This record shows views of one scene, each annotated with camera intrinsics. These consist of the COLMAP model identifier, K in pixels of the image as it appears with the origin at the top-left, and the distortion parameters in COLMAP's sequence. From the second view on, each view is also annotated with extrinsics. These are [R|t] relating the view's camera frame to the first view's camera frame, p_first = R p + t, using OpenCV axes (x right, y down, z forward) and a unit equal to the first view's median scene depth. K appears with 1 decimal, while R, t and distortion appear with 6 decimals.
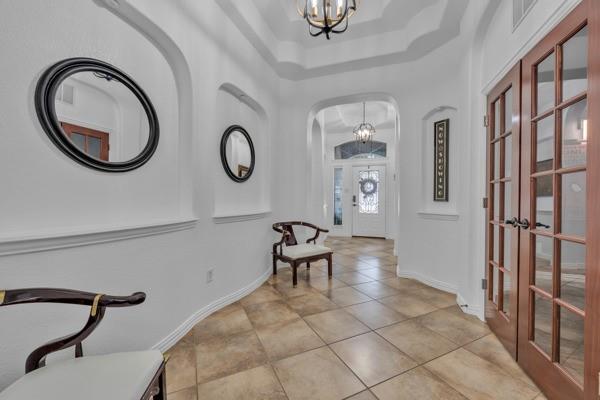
lens RADIAL K [[238.1, 0, 299.7], [0, 238.1, 198.4], [0, 0, 1]] dist [-0.001636, -0.000040]
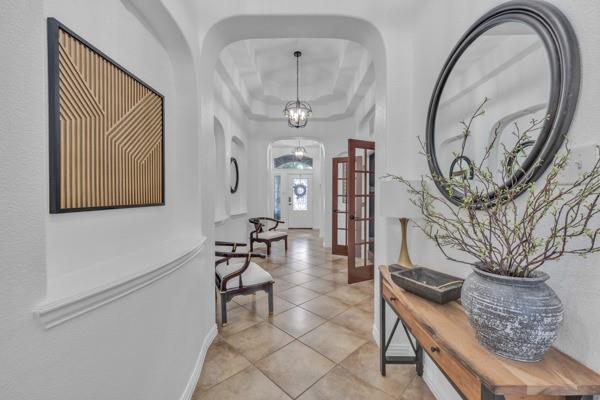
lens RADIAL K [[238.1, 0, 300.7], [0, 238.1, 199.5], [0, 0, 1]] dist [-0.001636, -0.000040]
pose [[0.946905, -0.010385, 0.321347, -0.264035], [0.005372, 0.999850, 0.016482, -0.038664], [-0.321469, -0.013880, 0.946818, -0.502430]]
